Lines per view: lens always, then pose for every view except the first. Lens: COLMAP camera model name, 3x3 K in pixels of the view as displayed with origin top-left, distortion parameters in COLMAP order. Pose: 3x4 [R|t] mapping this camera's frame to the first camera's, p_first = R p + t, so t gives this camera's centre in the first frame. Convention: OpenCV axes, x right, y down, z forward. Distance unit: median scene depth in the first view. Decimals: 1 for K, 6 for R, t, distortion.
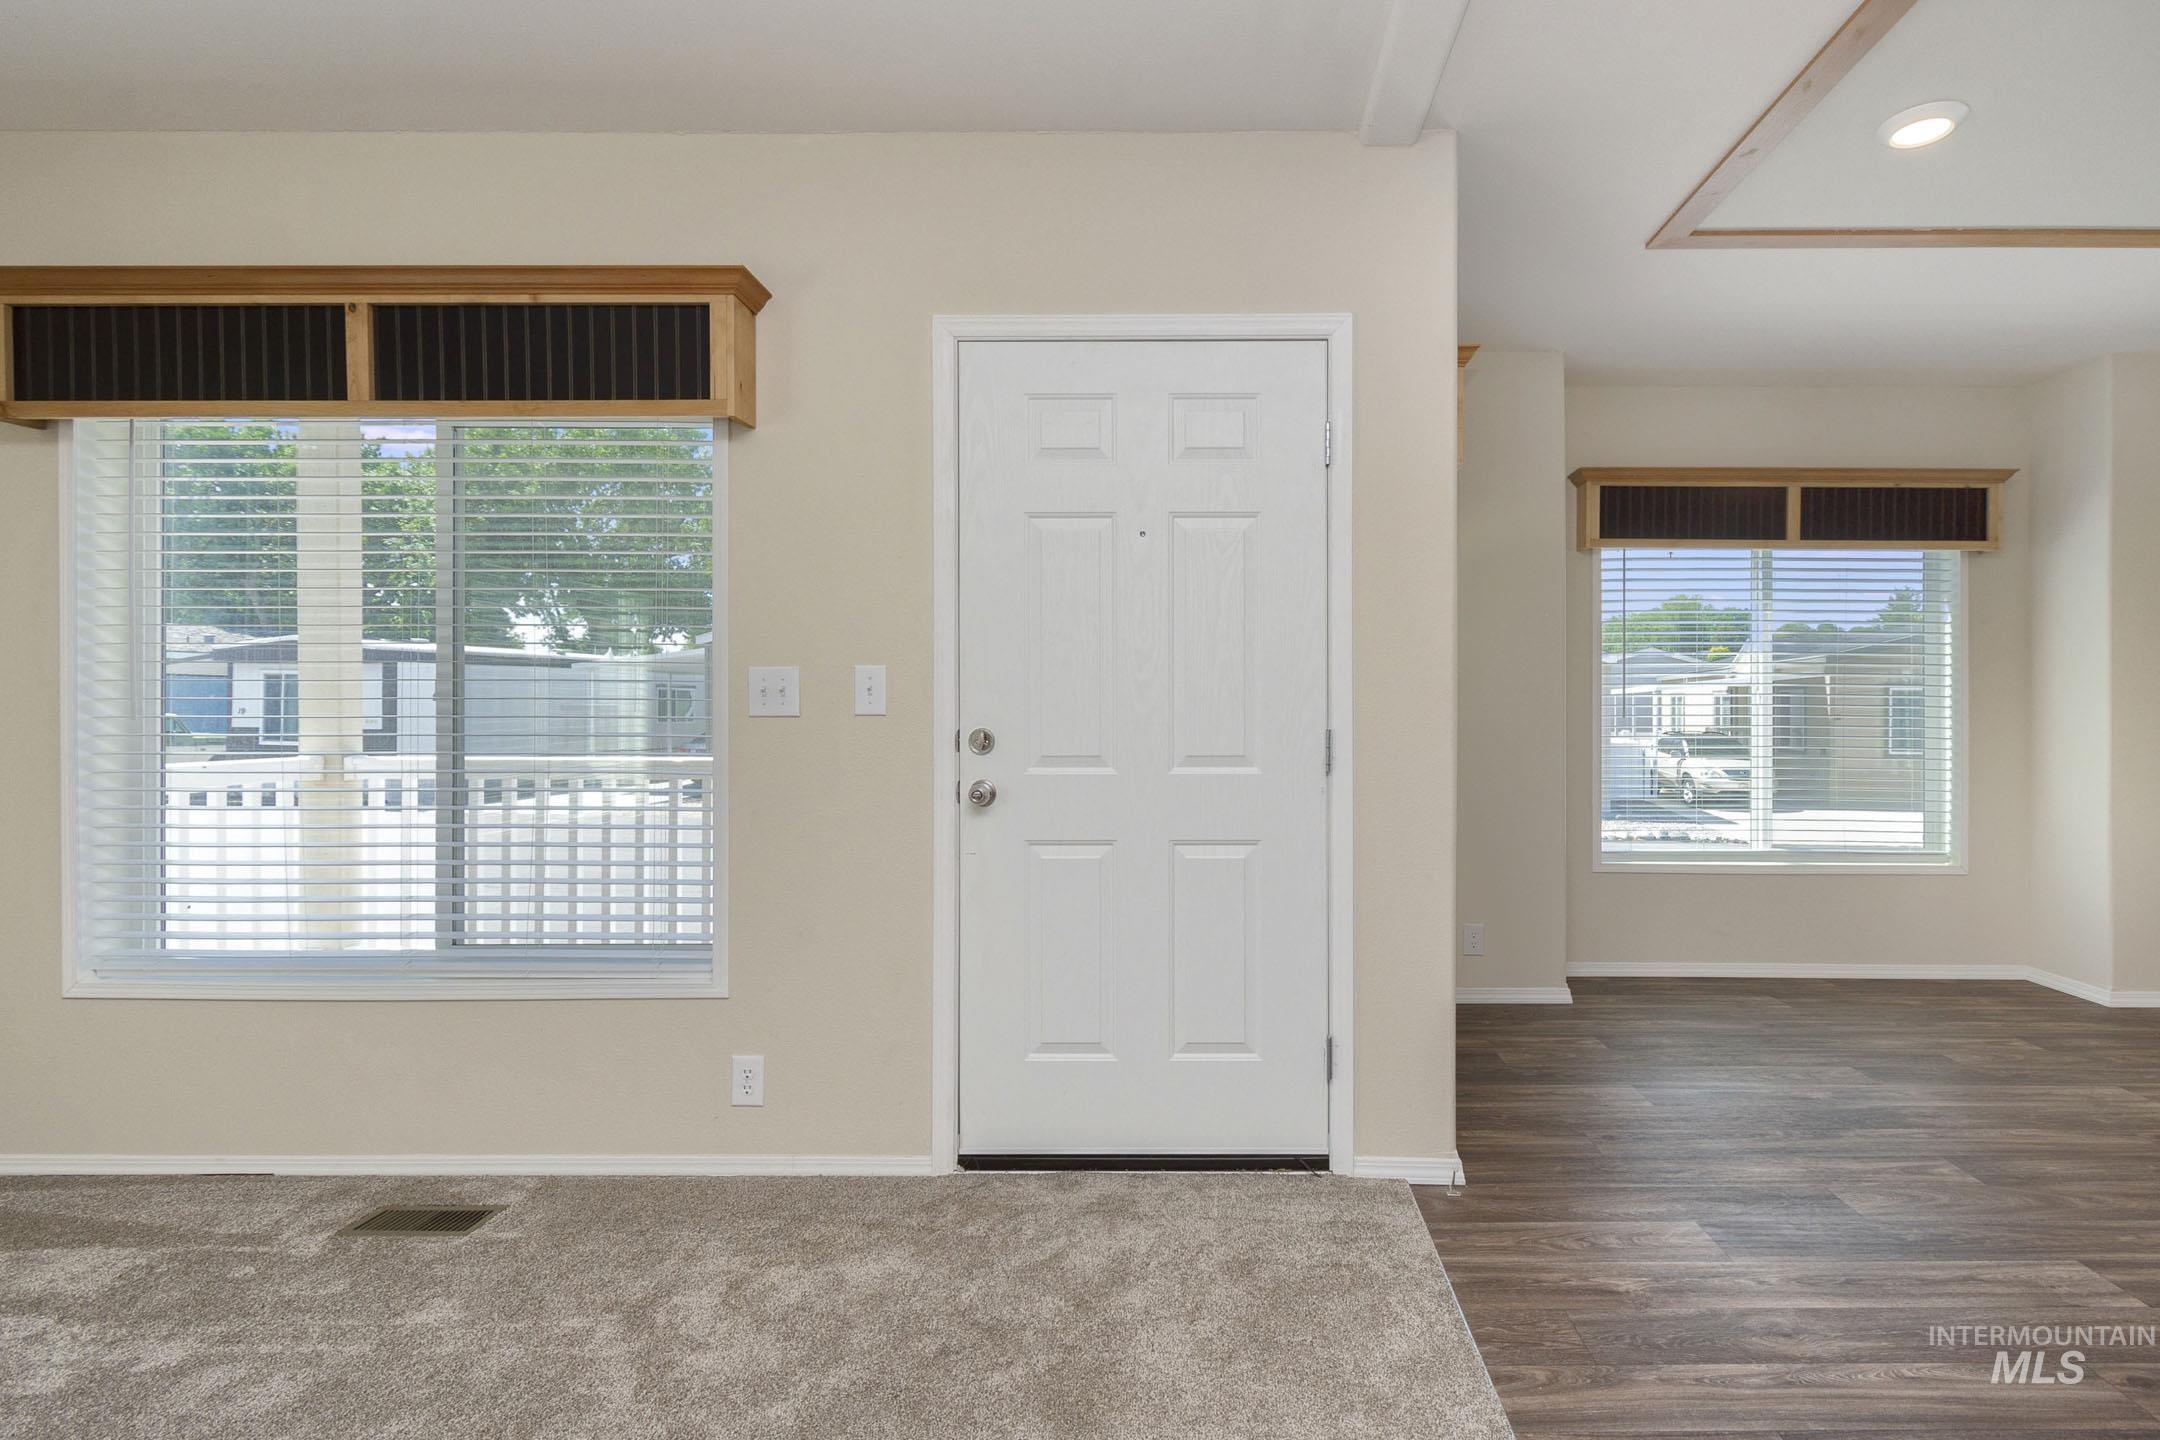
lens RADIAL K [[1175.8, 0, 1080.8], [0, 1175.8, 706.2], [0, 0, 1]] dist [0.000268, -0.001486]
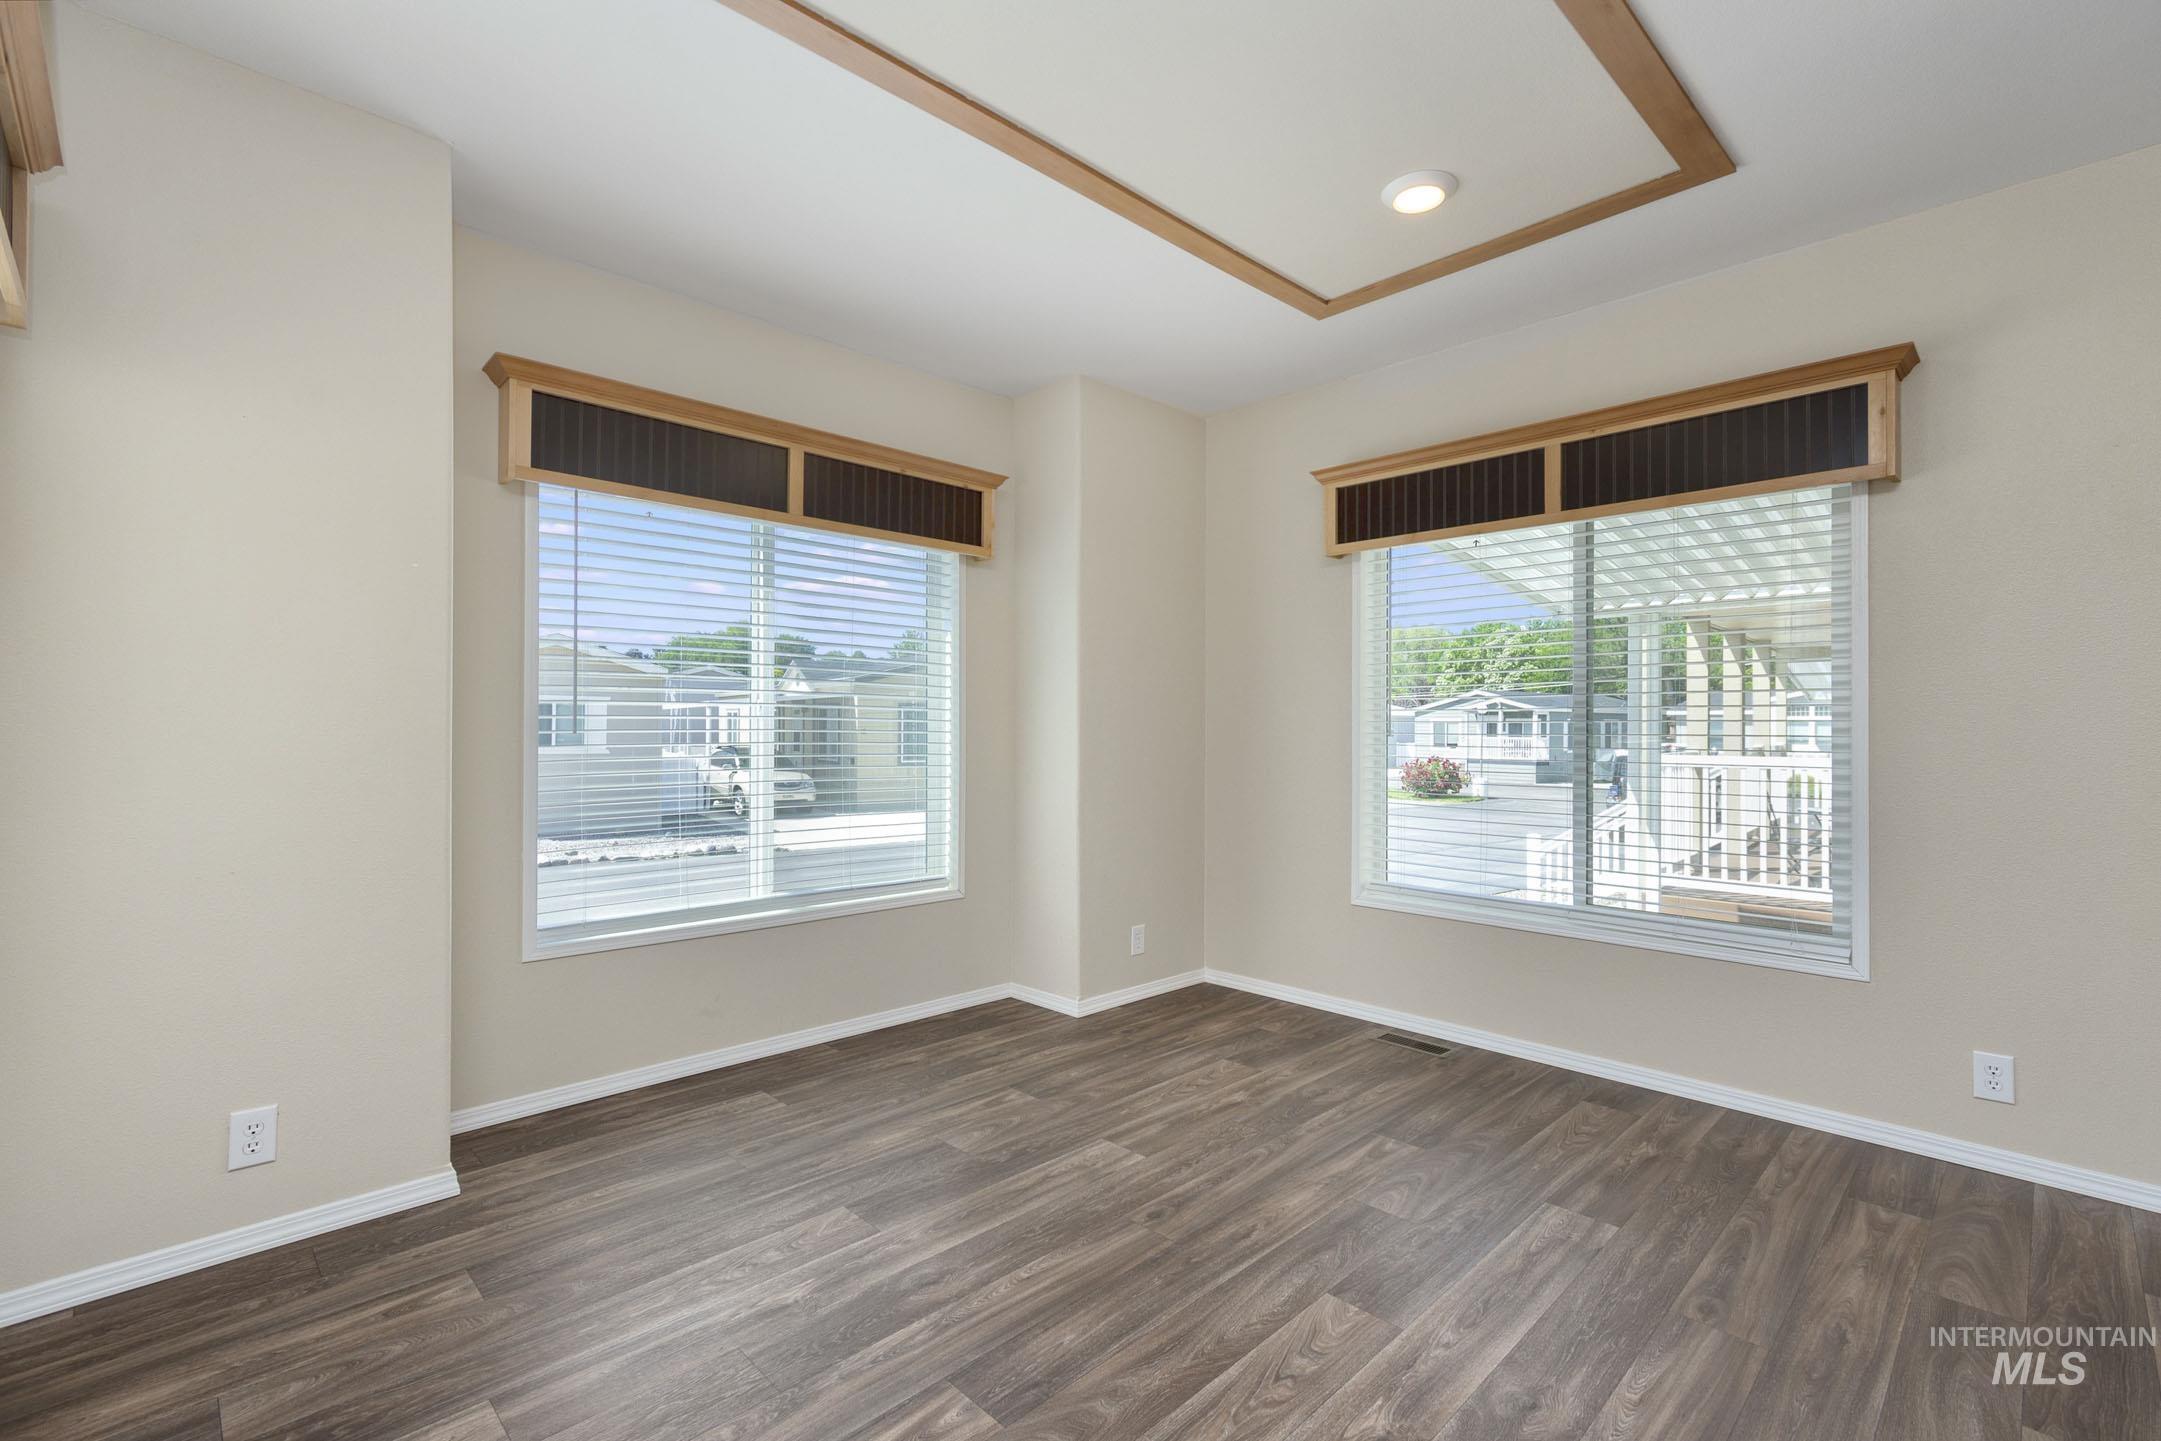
lens RADIAL K [[955.7, 0, 1079.6], [0, 955.7, 713.6], [0, 0, 1]] dist [-0.000669, 0.000128]
pose [[0.708980, 0.008998, 0.705171, 0.278578], [-0.001981, 0.999940, -0.010768, 0.003857], [-0.705225, 0.006238, 0.708956, 0.391126]]
